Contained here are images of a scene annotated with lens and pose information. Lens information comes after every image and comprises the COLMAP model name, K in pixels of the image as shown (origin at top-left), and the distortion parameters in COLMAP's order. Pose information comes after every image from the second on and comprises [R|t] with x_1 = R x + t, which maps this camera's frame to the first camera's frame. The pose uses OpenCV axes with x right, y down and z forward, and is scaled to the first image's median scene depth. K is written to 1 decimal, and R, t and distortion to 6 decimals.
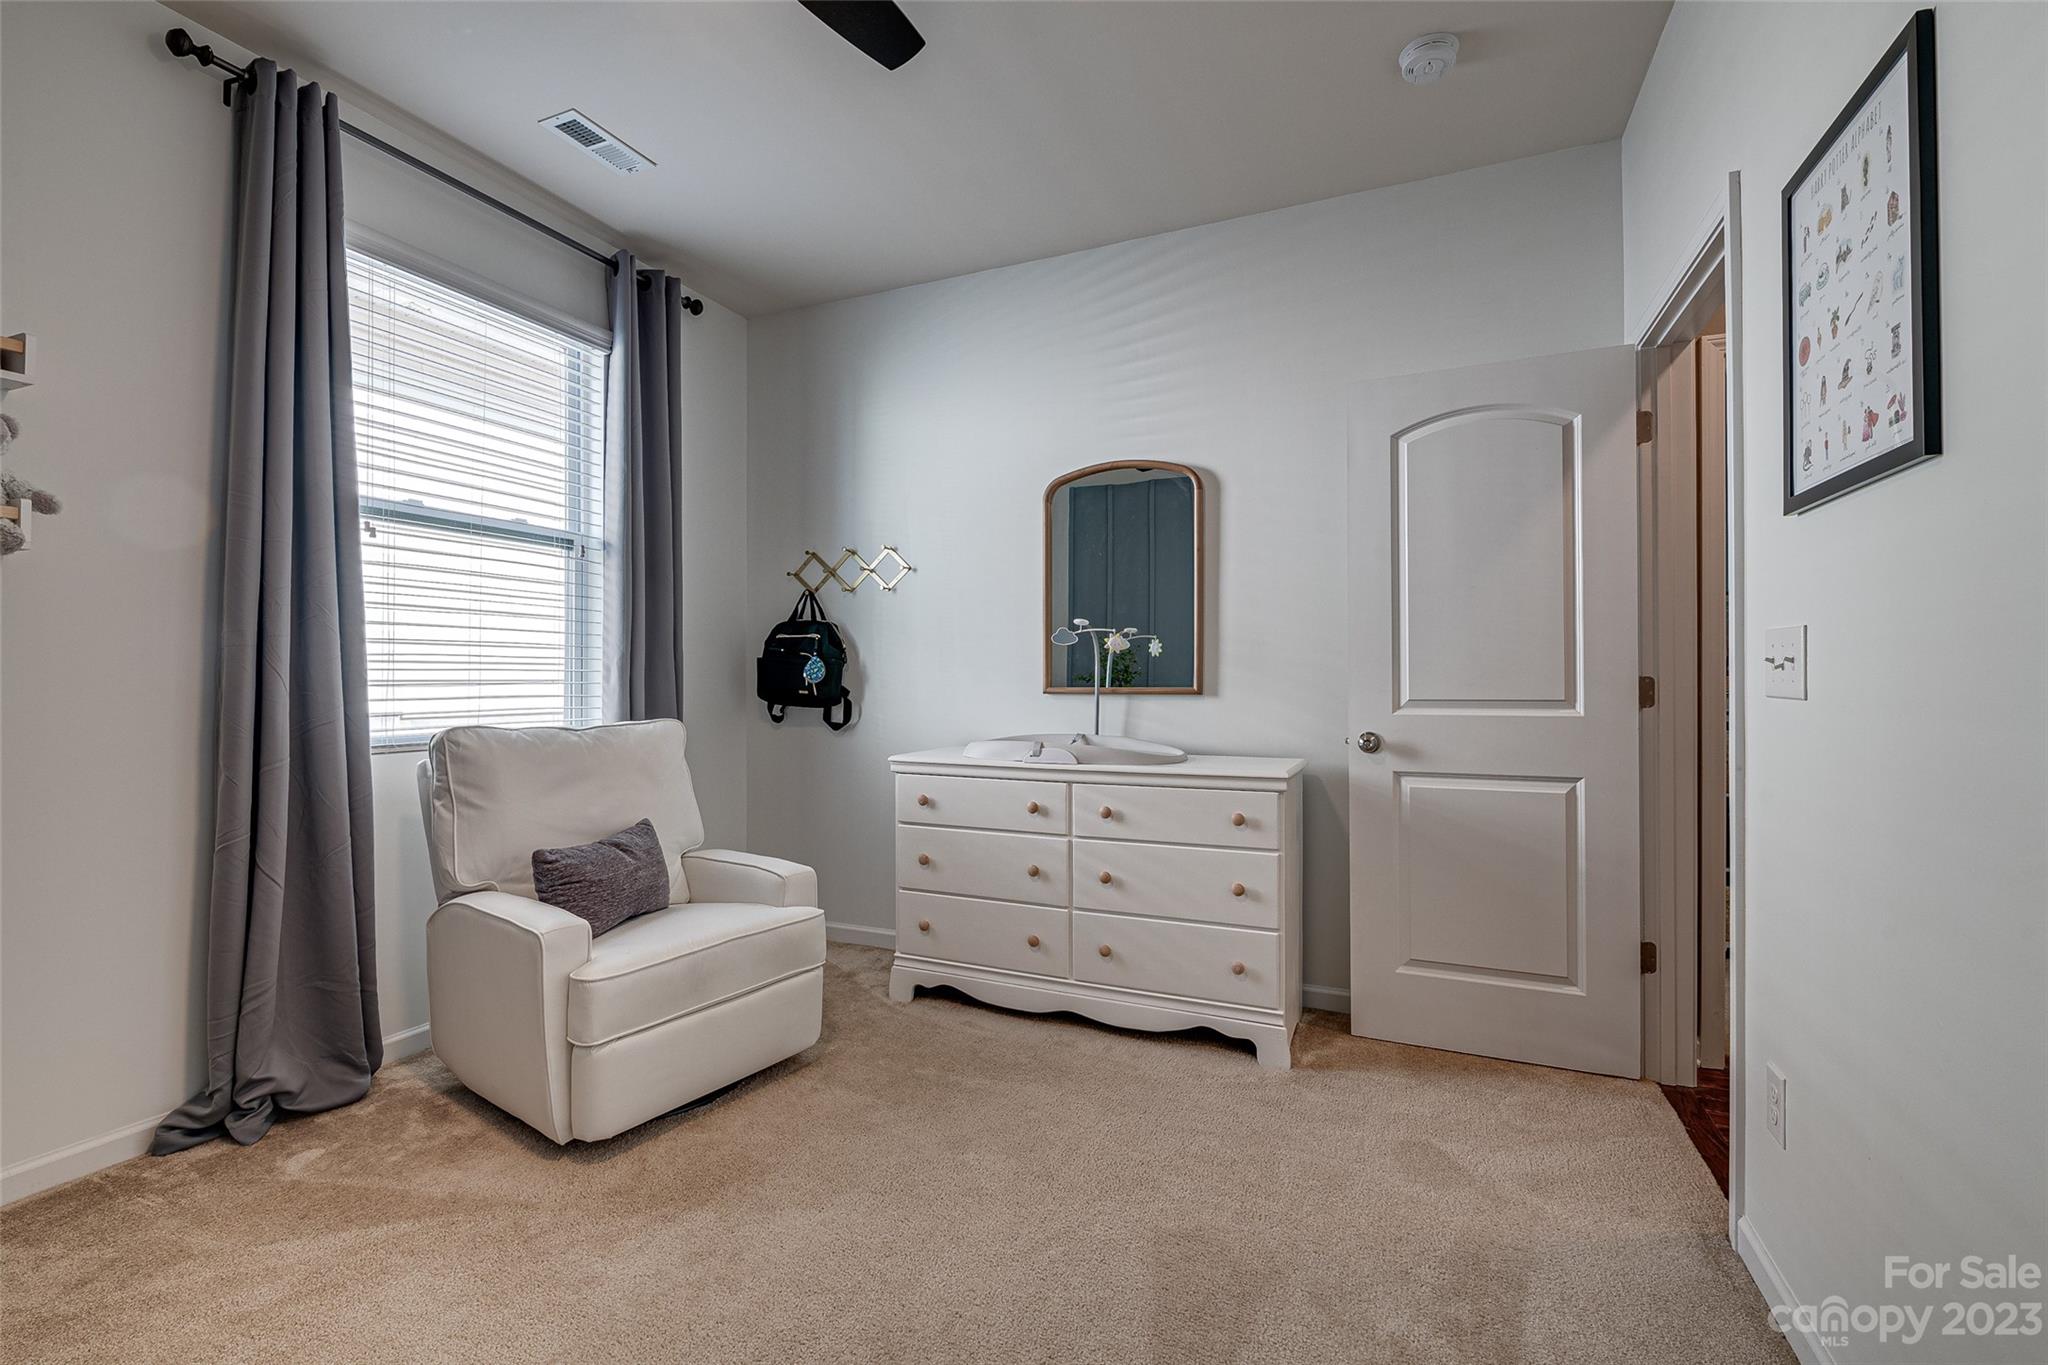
lens RADIAL K [[884.1, 0, 1030.2], [0, 884.1, 676.5], [0, 0, 1]] dist [-0.004006, -0.002987]
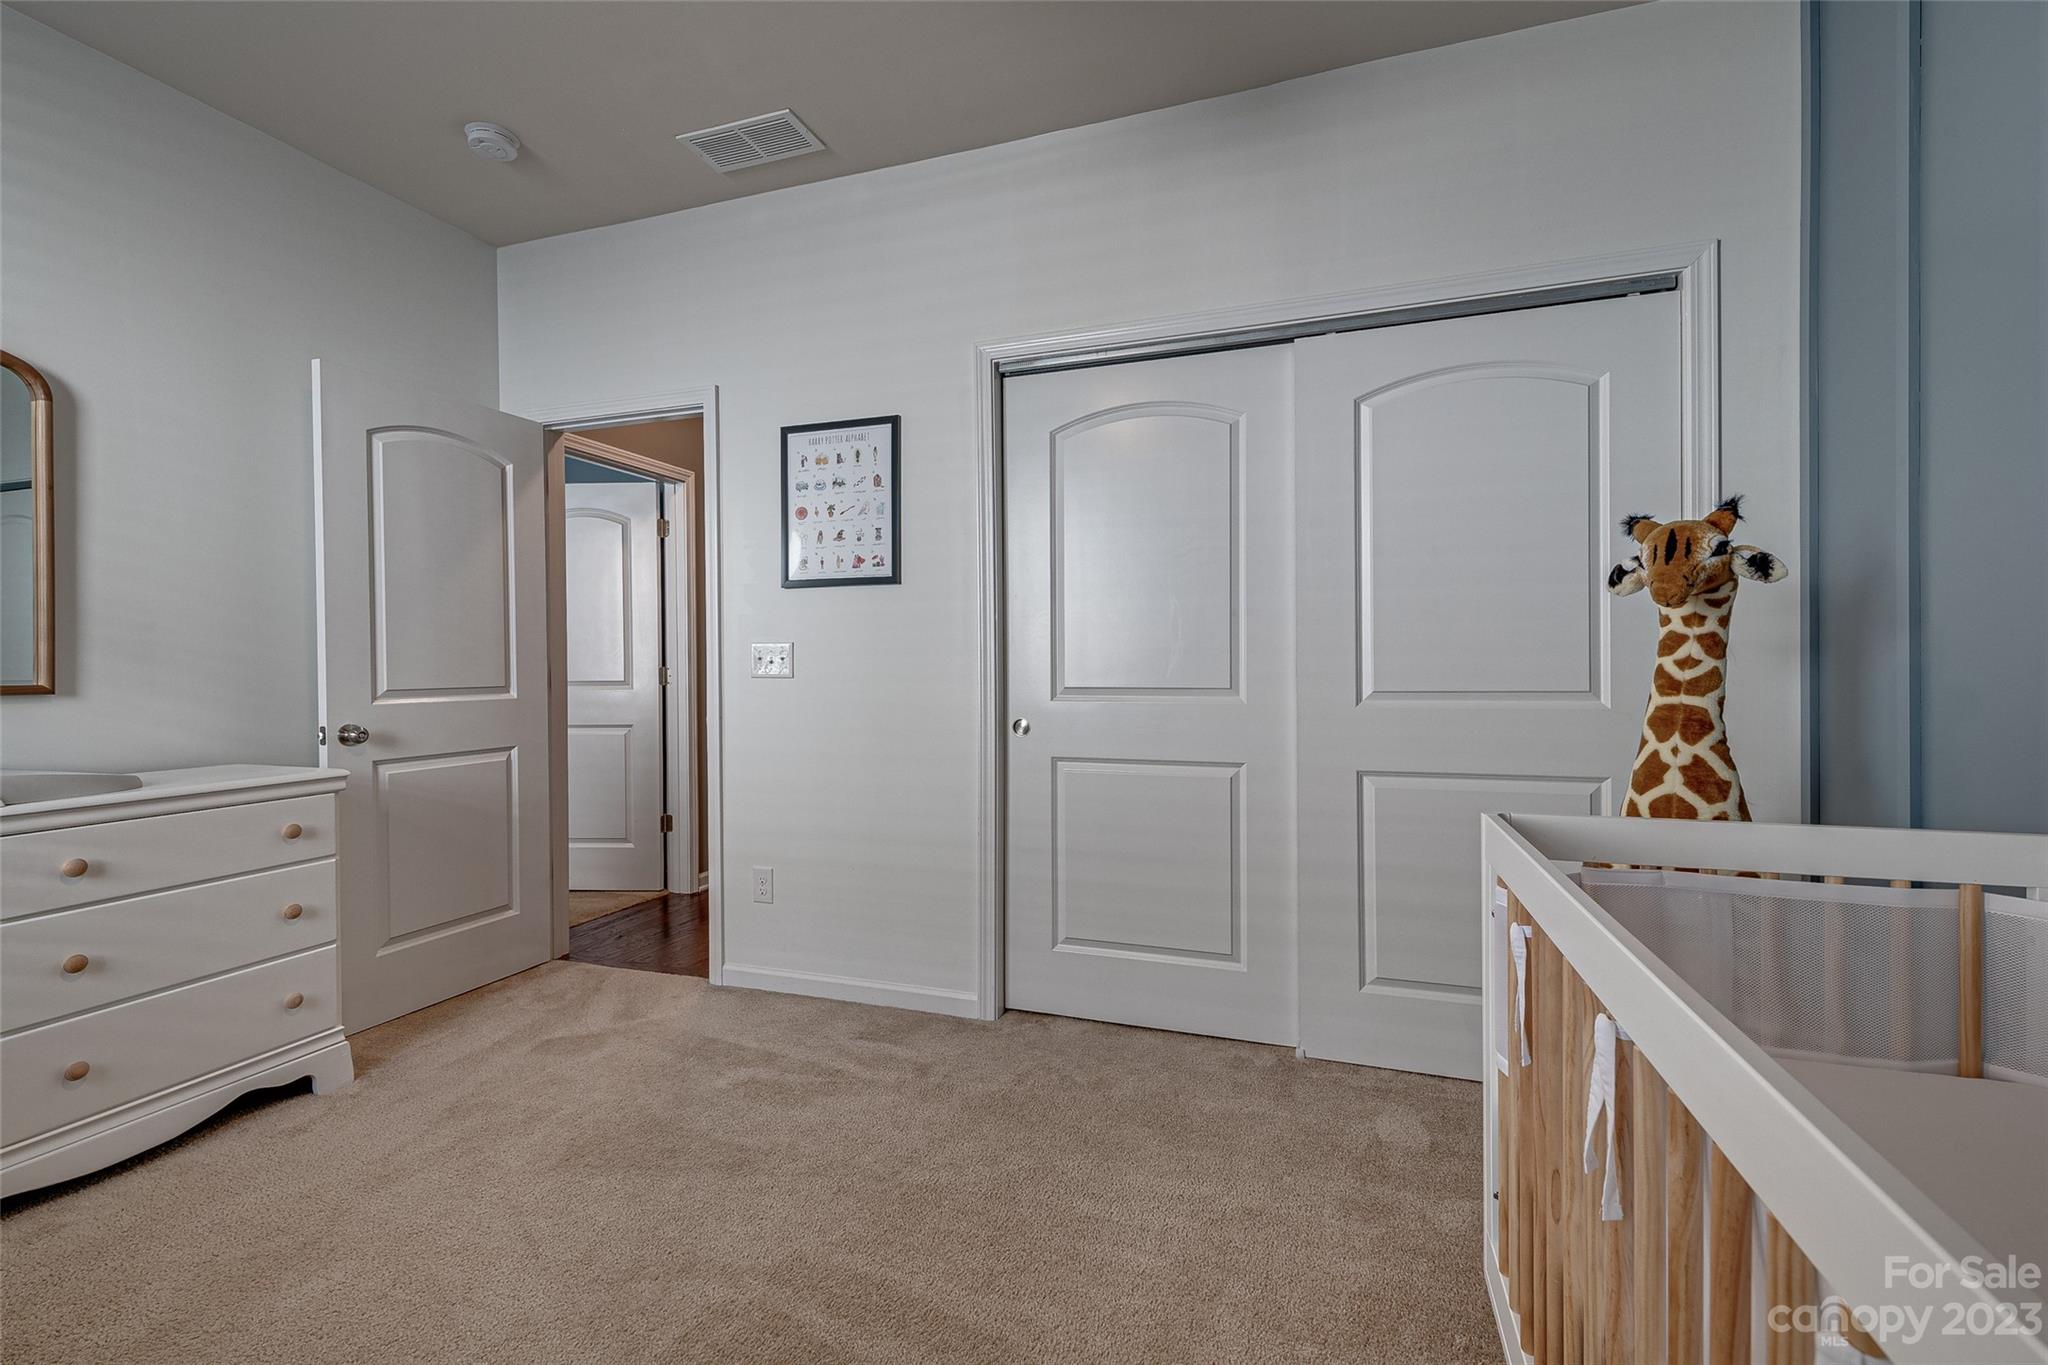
lens RADIAL K [[884.1, 0, 1027.8], [0, 884.1, 678.1], [0, 0, 1]] dist [-0.004006, -0.002987]
pose [[-0.097678, -0.011101, 0.995156, -0.712039], [0.002753, 0.999931, 0.011425, 0.002089], [-0.995214, 0.003856, -0.097641, 0.366286]]
